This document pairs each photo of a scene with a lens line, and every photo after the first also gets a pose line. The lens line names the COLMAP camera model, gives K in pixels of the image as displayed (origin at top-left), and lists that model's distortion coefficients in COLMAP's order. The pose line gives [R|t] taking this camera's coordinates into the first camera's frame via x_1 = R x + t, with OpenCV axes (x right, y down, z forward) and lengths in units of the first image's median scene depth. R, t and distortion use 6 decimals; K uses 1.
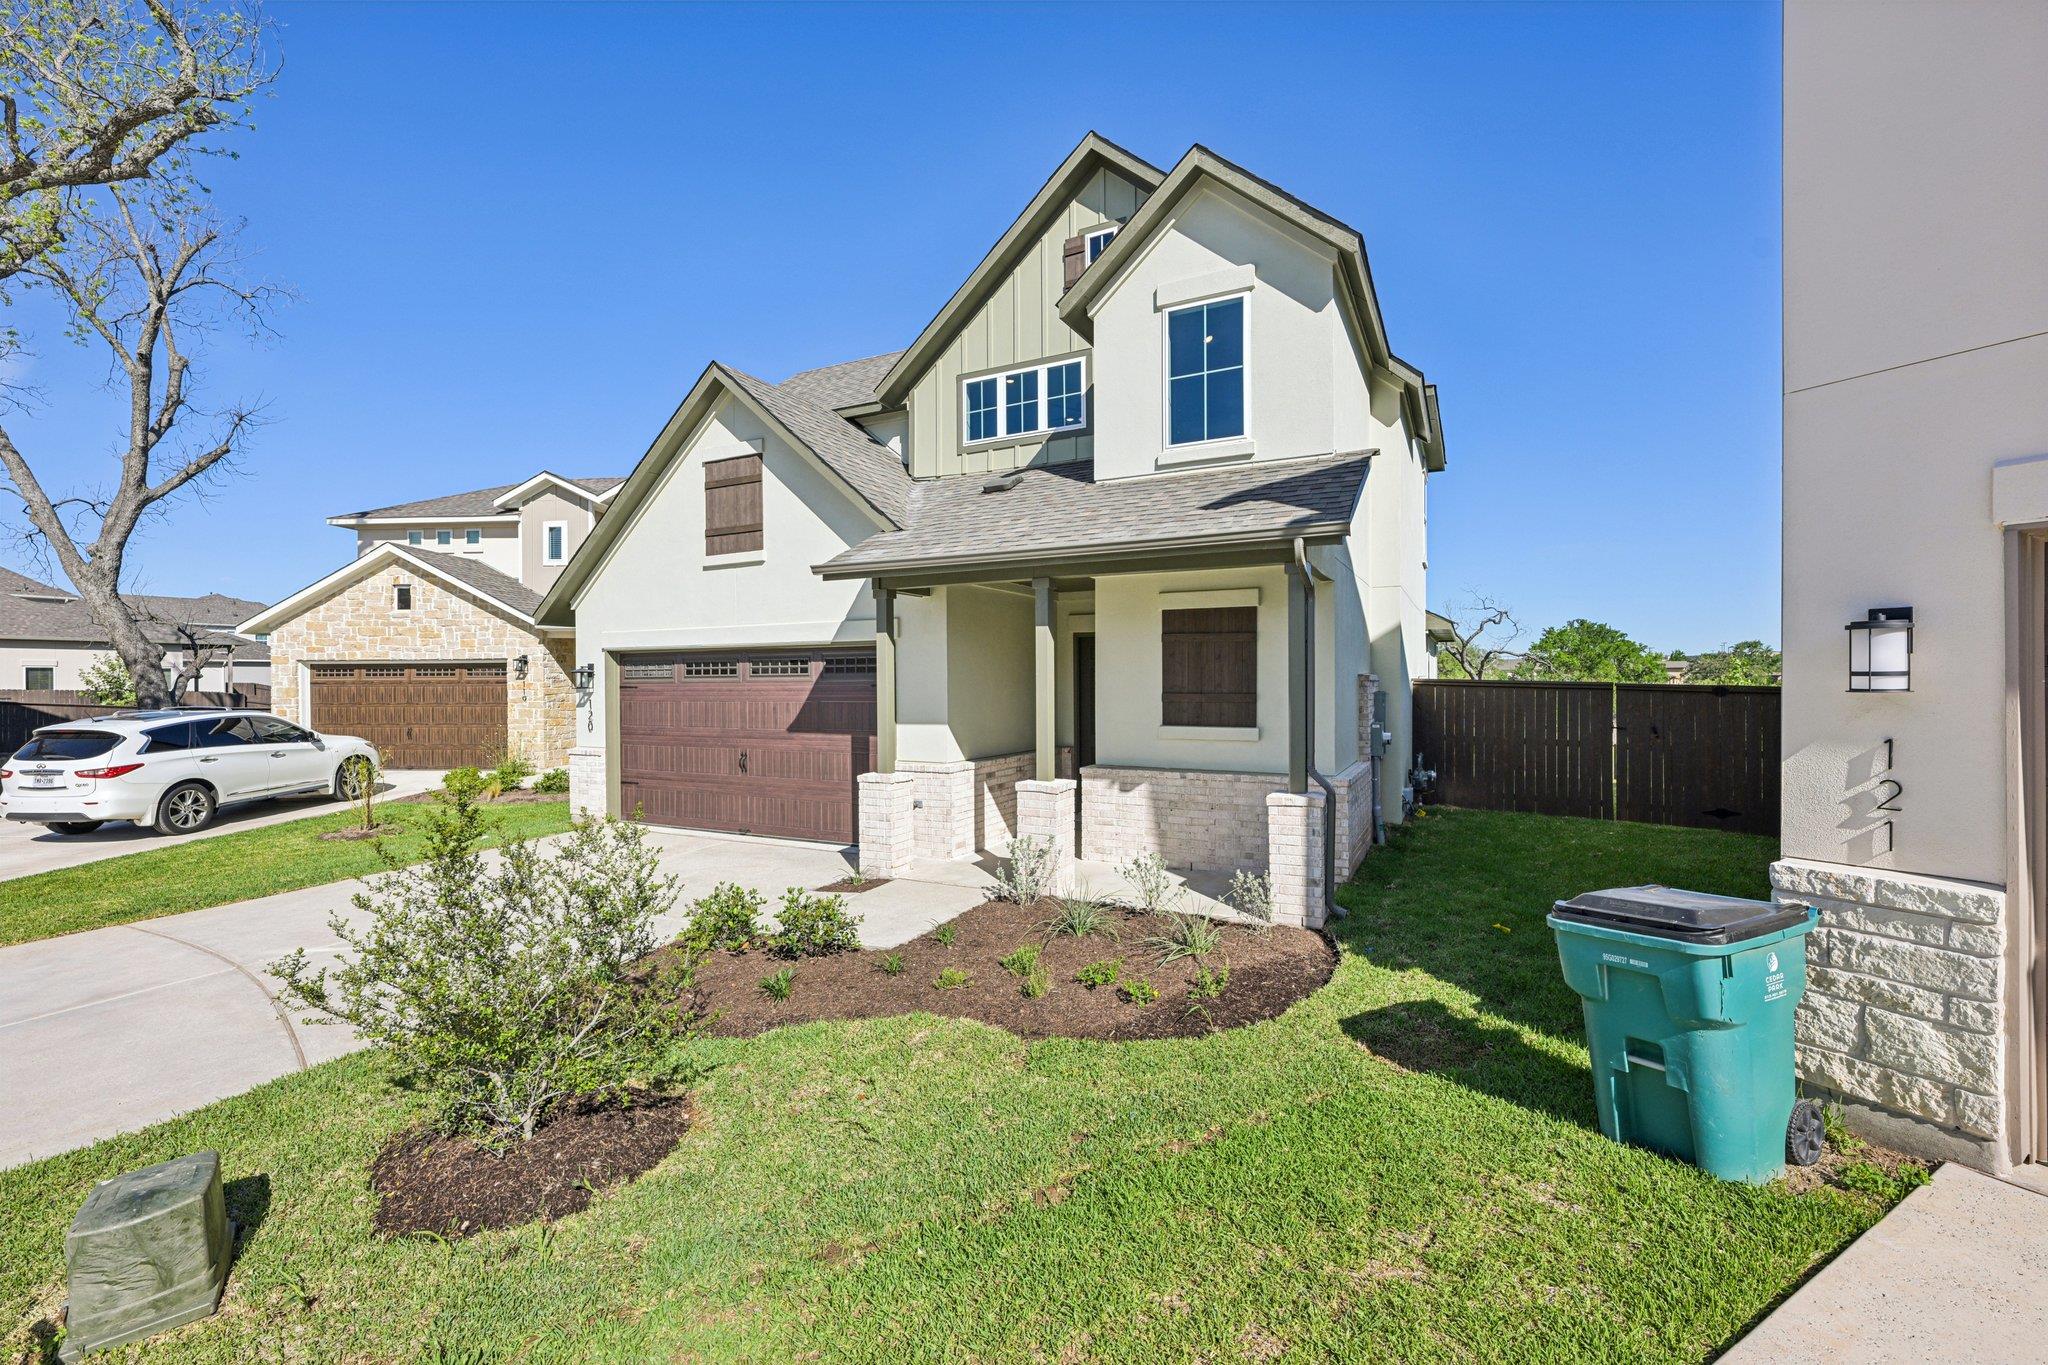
lens RADIAL K [[844.4, 0, 1030.7], [0, 844.4, 682.9], [0, 0, 1]] dist [-0.001516, 0.000333]
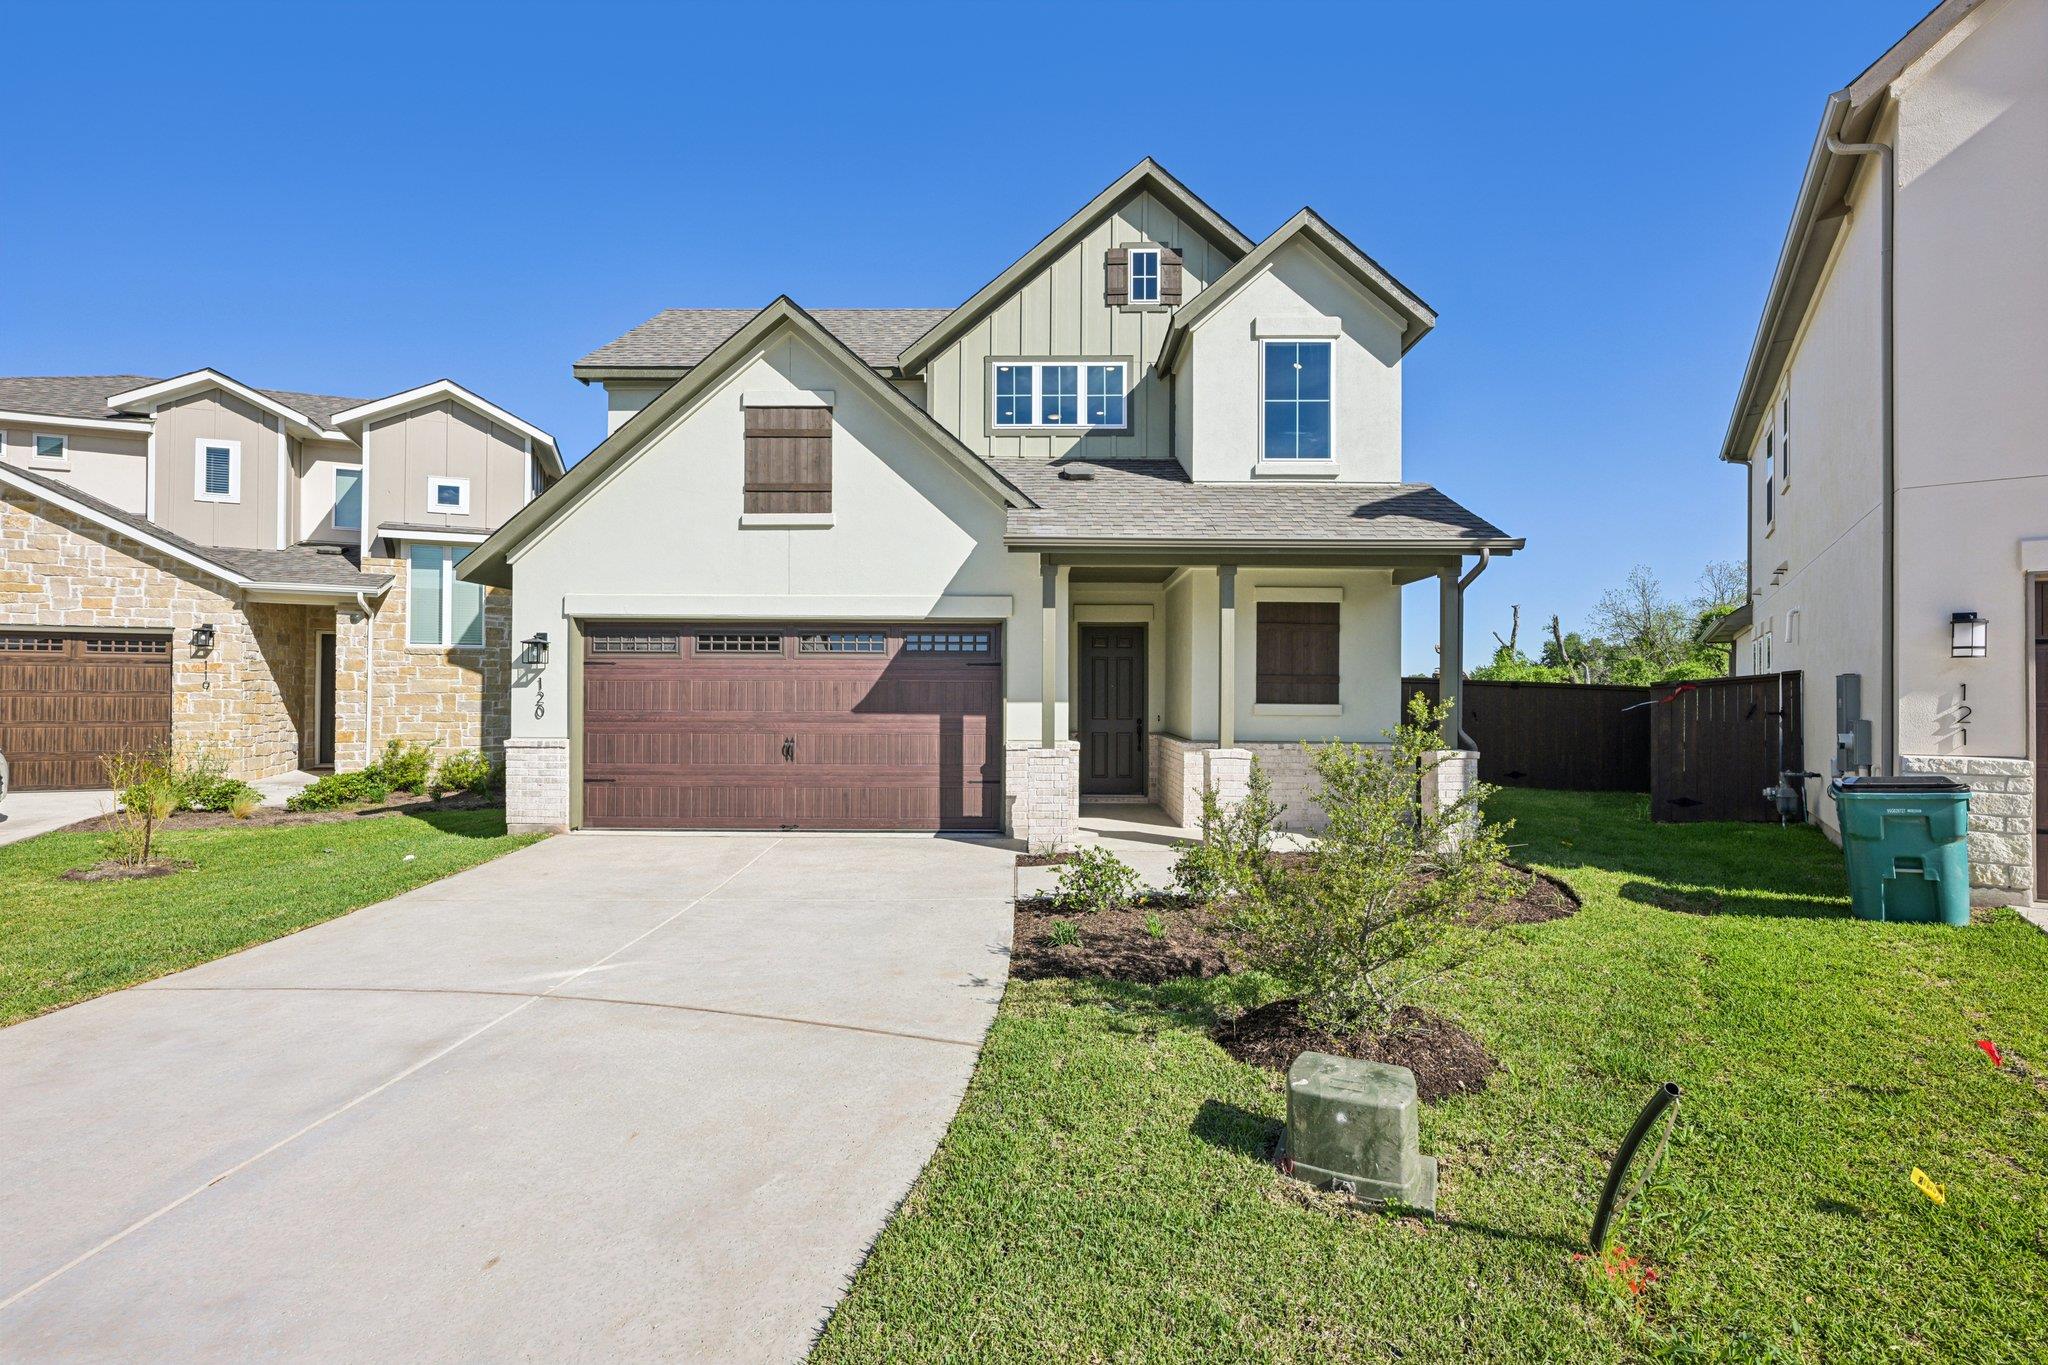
lens RADIAL K [[892.0, 0, 1019.2], [0, 892.0, 684.8], [0, 0, 1]] dist [-0.001179, 0.000269]
pose [[0.898989, 0.015274, 0.437706, -0.569656], [-0.010062, 0.999848, -0.014224, 0.039403], [-0.437856, 0.008383, 0.899006, 0.053860]]
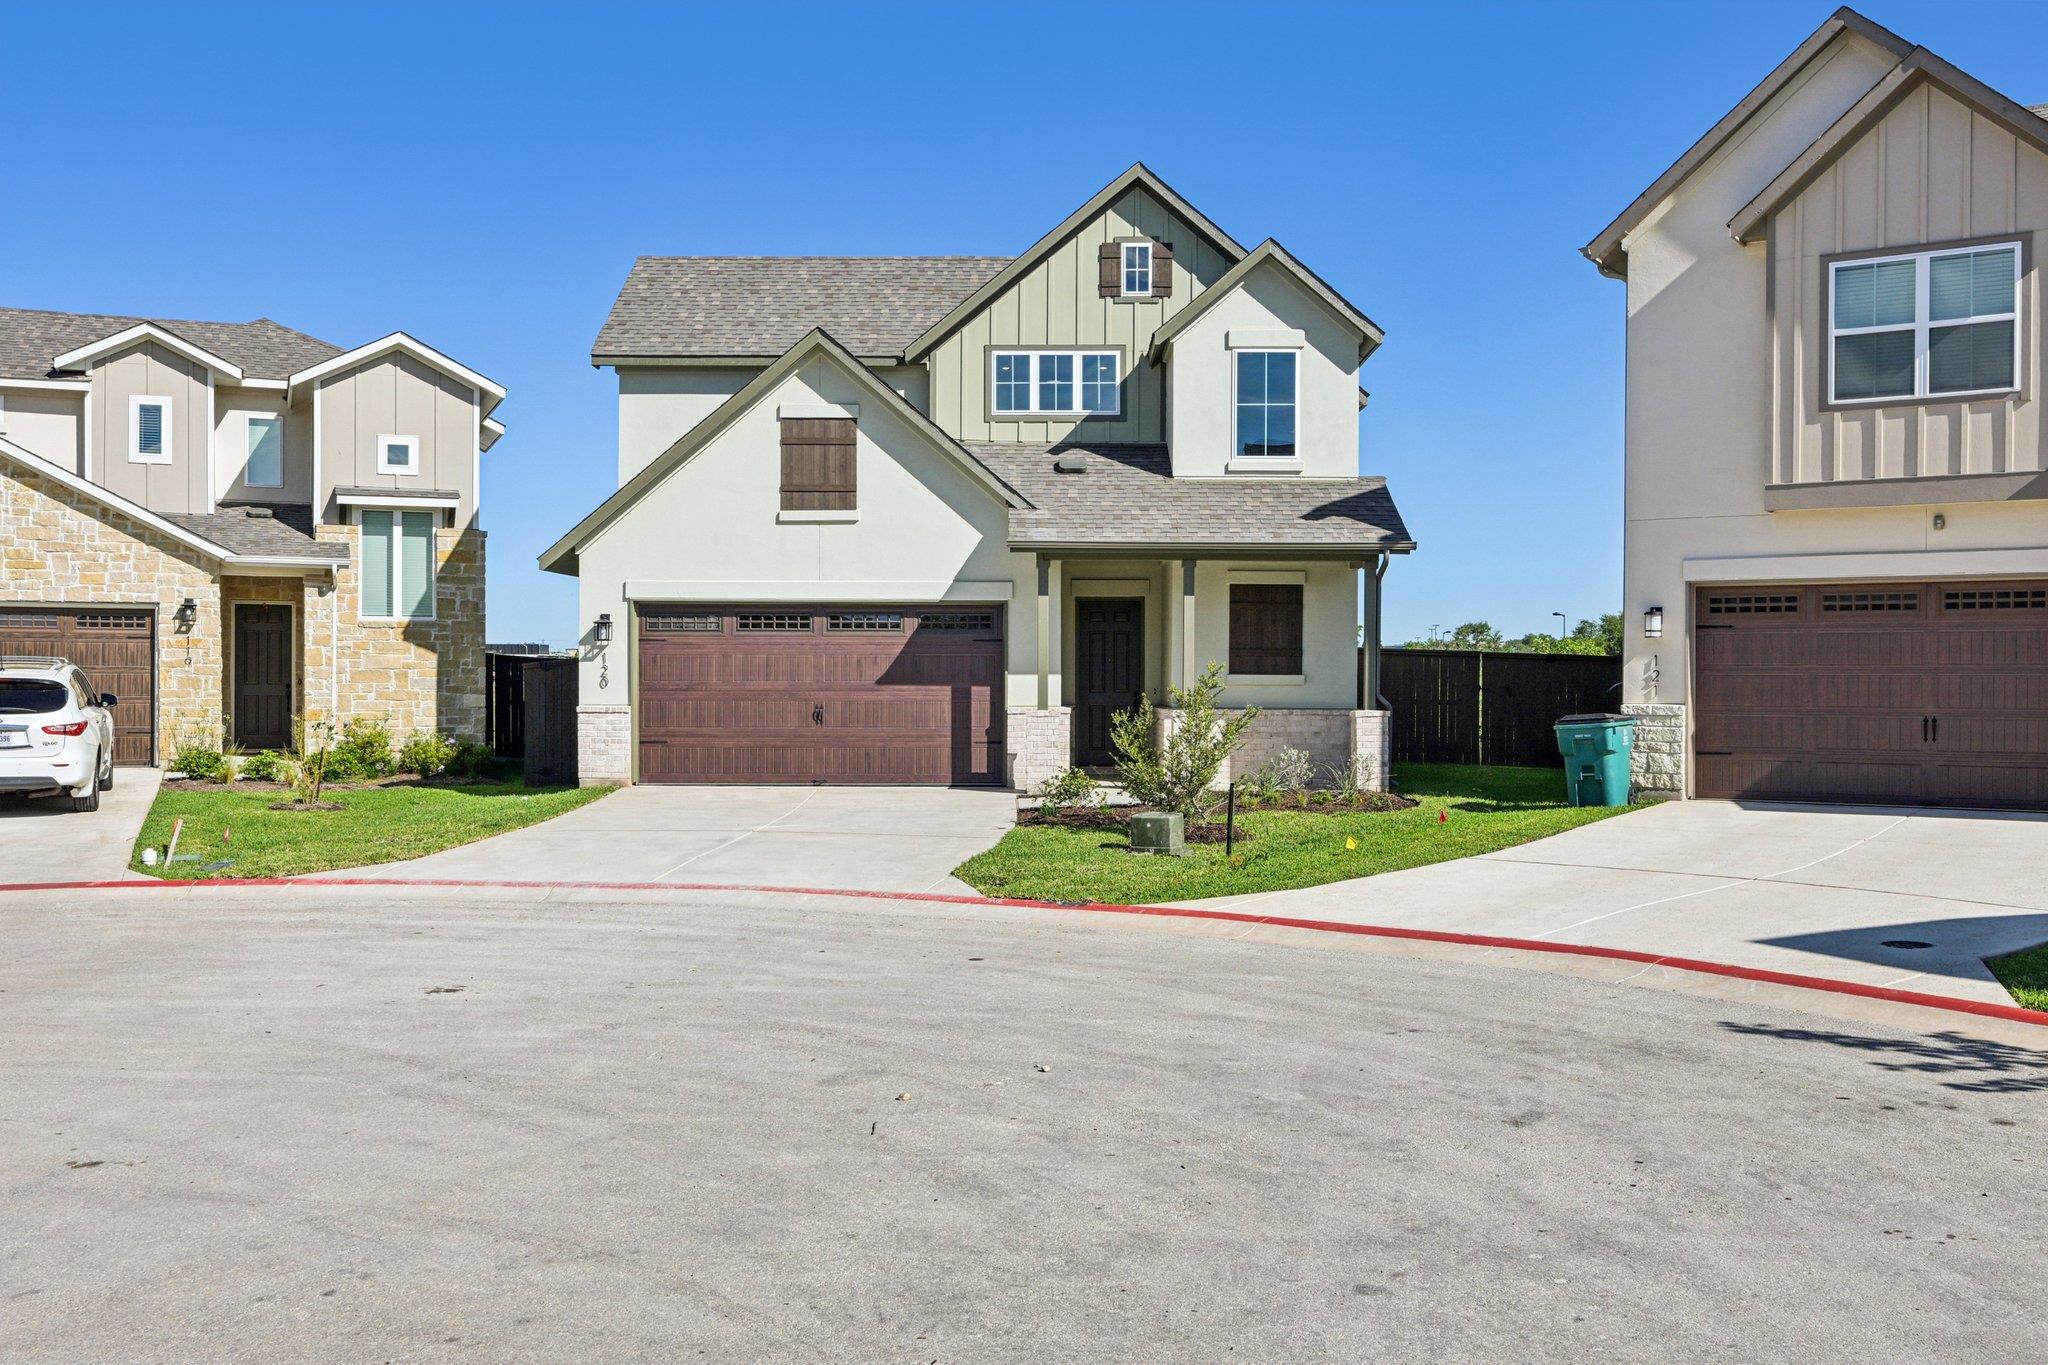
lens RADIAL K [[1767.1, 0, 1016.1], [0, 1767.1, 682.0], [0, 0, 1]] dist [0.004766, -0.018575]
pose [[0.898050, 0.008681, 0.439808, -1.137862], [-0.007776, 0.999962, -0.003860, 0.064944], [-0.439825, 0.000047, 0.898083, -1.094086]]
